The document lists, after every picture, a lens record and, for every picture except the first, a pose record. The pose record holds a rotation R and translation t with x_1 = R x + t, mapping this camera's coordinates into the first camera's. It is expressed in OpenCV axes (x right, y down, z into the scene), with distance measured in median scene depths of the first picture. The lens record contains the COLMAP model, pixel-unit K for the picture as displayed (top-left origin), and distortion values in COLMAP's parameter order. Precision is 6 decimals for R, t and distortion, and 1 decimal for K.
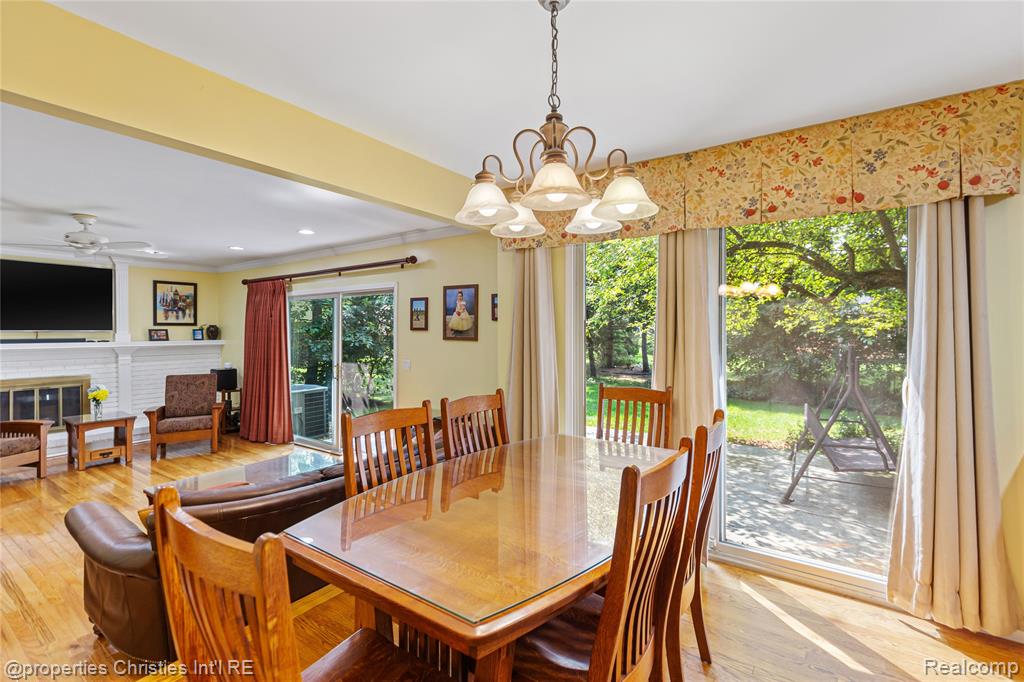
lens RADIAL K [[470.4, 0, 504.2], [0, 470.4, 336.1], [0, 0, 1]] dist [0.005703, -0.000516]
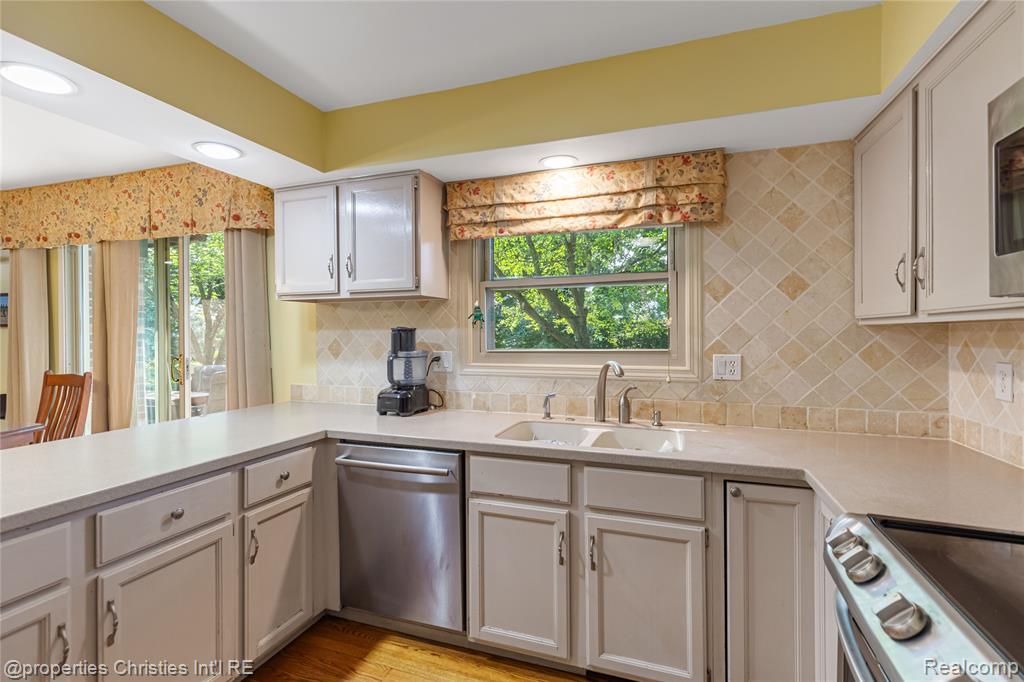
lens RADIAL K [[470.4, 0, 514.5], [0, 470.4, 333.7], [0, 0, 1]] dist [0.005703, -0.000516]
pose [[0.957243, -0.005042, 0.289241, 0.601019], [0.006899, 0.999962, -0.005401, 0.014071], [-0.289203, 0.007165, 0.957241, -0.257018]]
